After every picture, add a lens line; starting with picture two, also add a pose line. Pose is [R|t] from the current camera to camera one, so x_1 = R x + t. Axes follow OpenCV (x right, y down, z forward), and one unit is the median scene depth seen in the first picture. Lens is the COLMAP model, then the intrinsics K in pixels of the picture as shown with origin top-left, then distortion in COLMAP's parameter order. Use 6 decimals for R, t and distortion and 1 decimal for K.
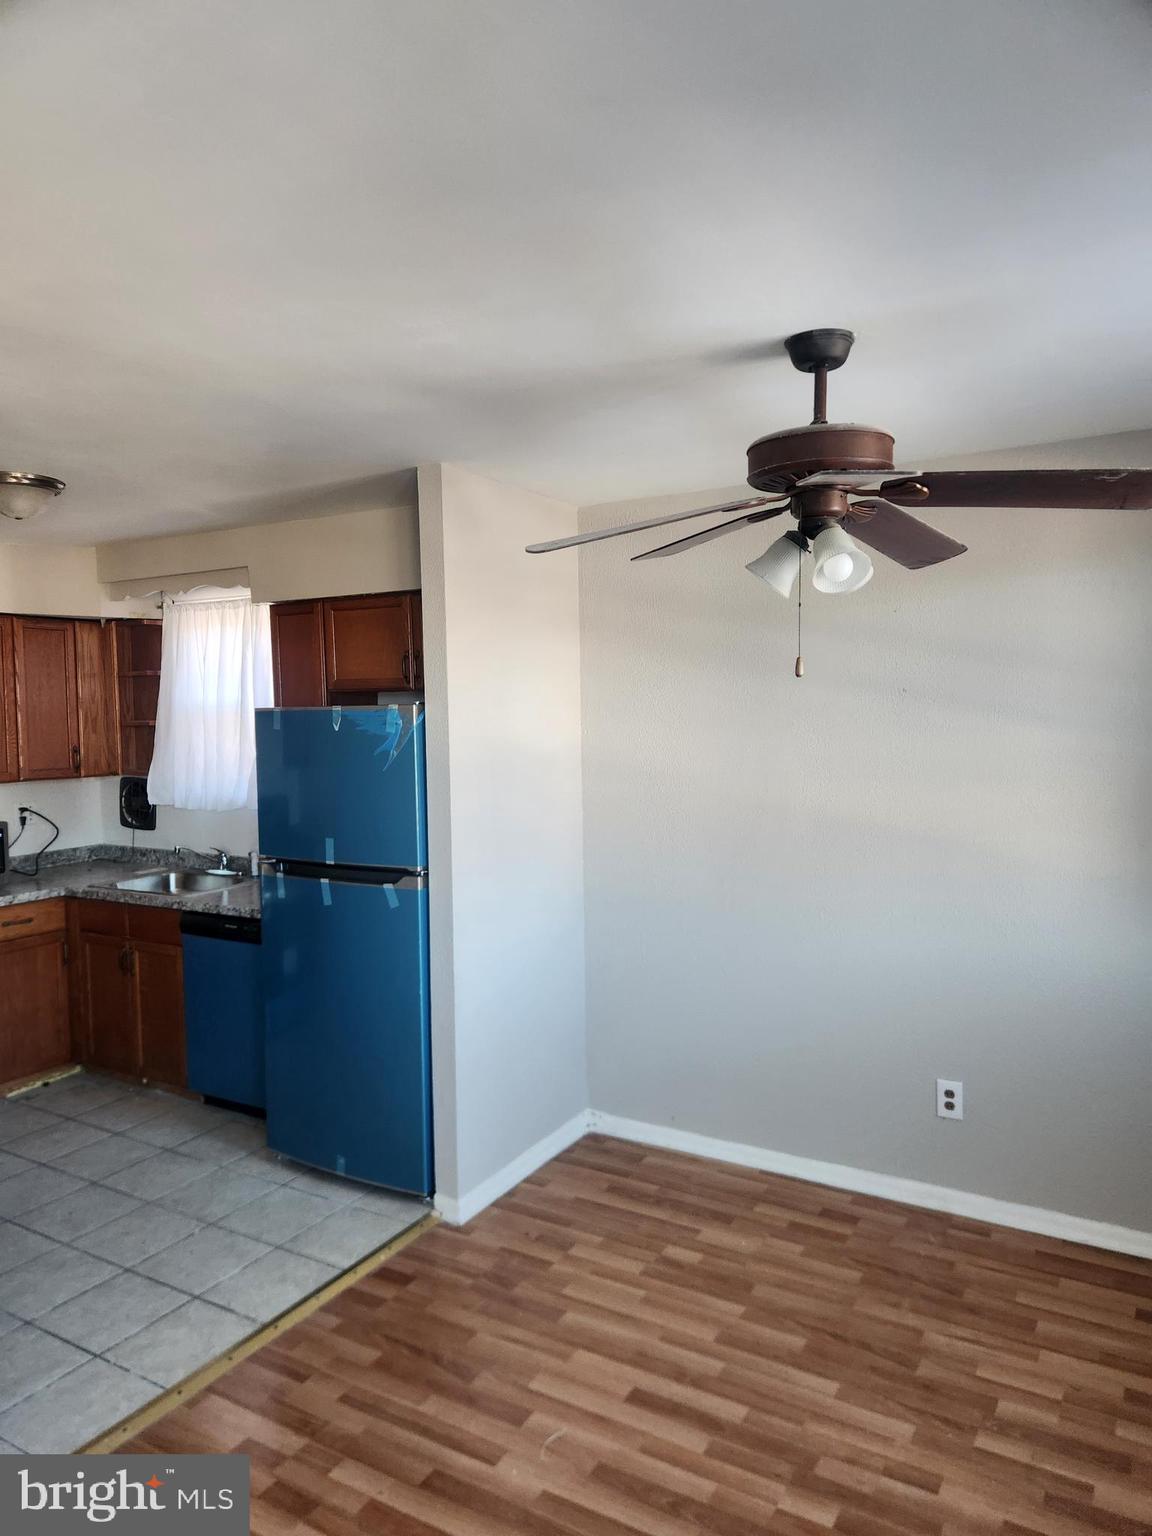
lens RADIAL K [[1028.3, 0, 577.5], [0, 1028.3, 779.4], [0, 0, 1]] dist [-0.009285, -0.009701]
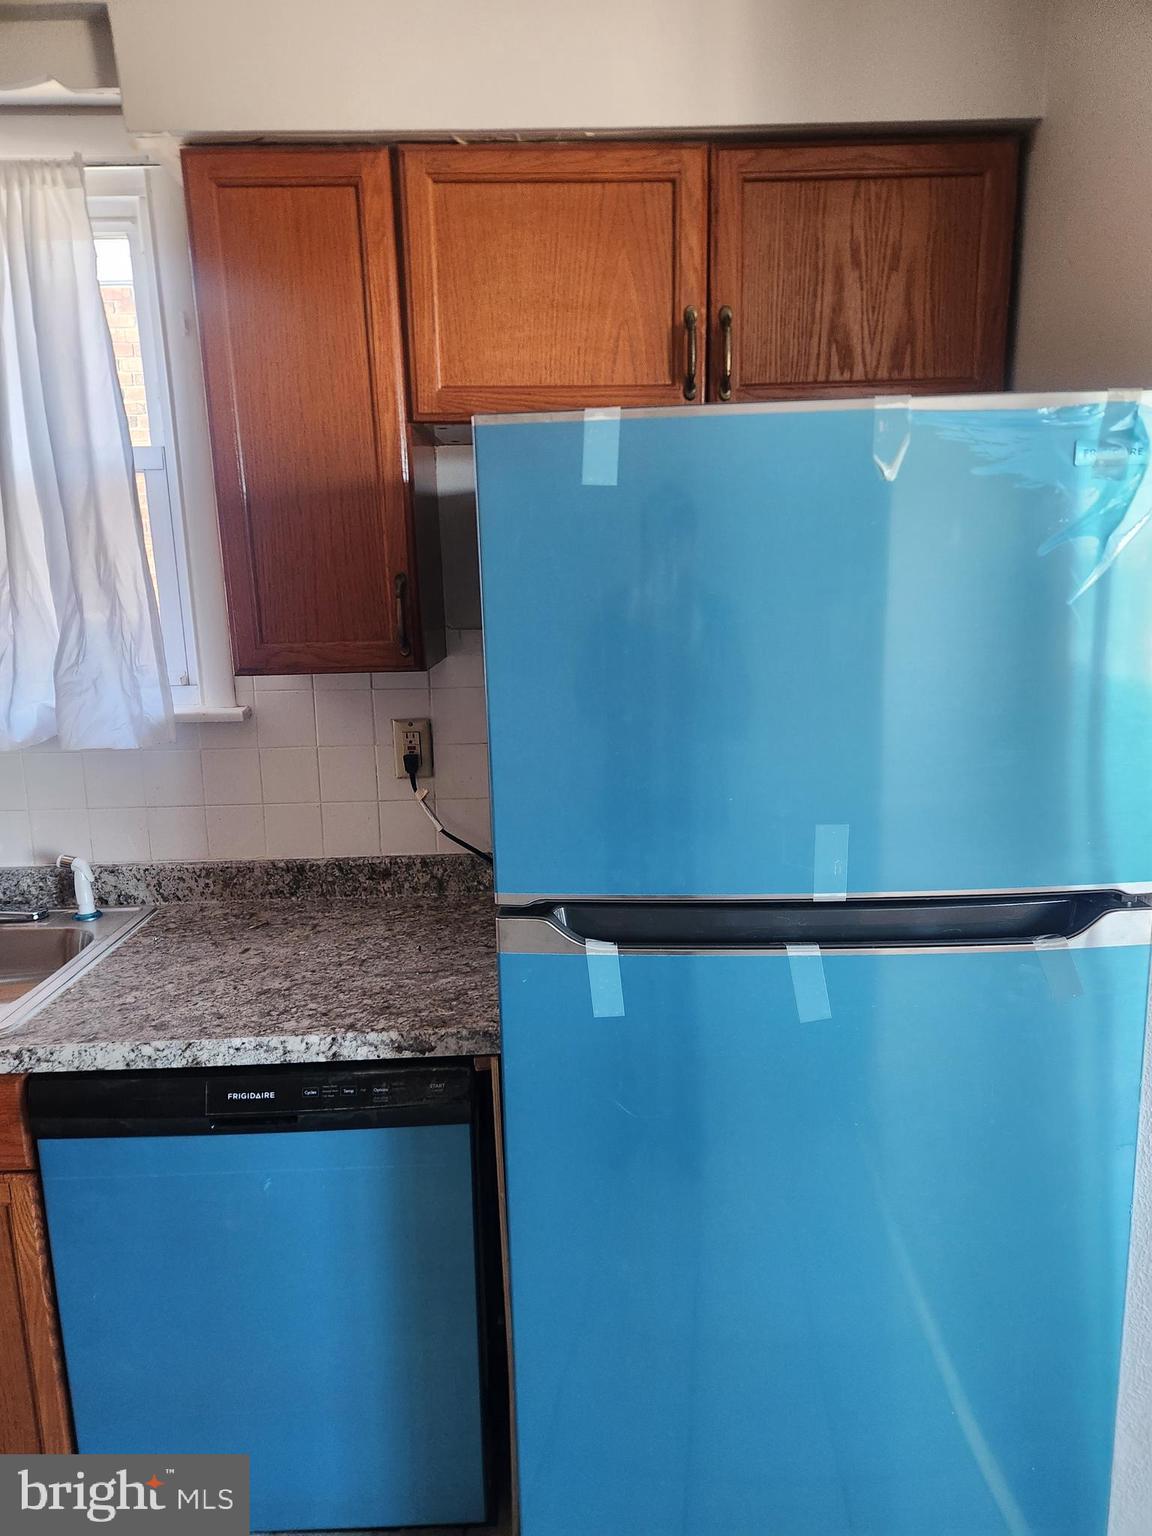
lens RADIAL K [[1028.3, 0, 577.0], [0, 1028.3, 771.9], [0, 0, 1]] dist [-0.009285, -0.009701]
pose [[0.856288, -0.100274, 0.506671, -0.467469], [0.039946, 0.990892, 0.128595, -0.002819], [-0.514951, -0.089875, 0.852495, 0.765969]]
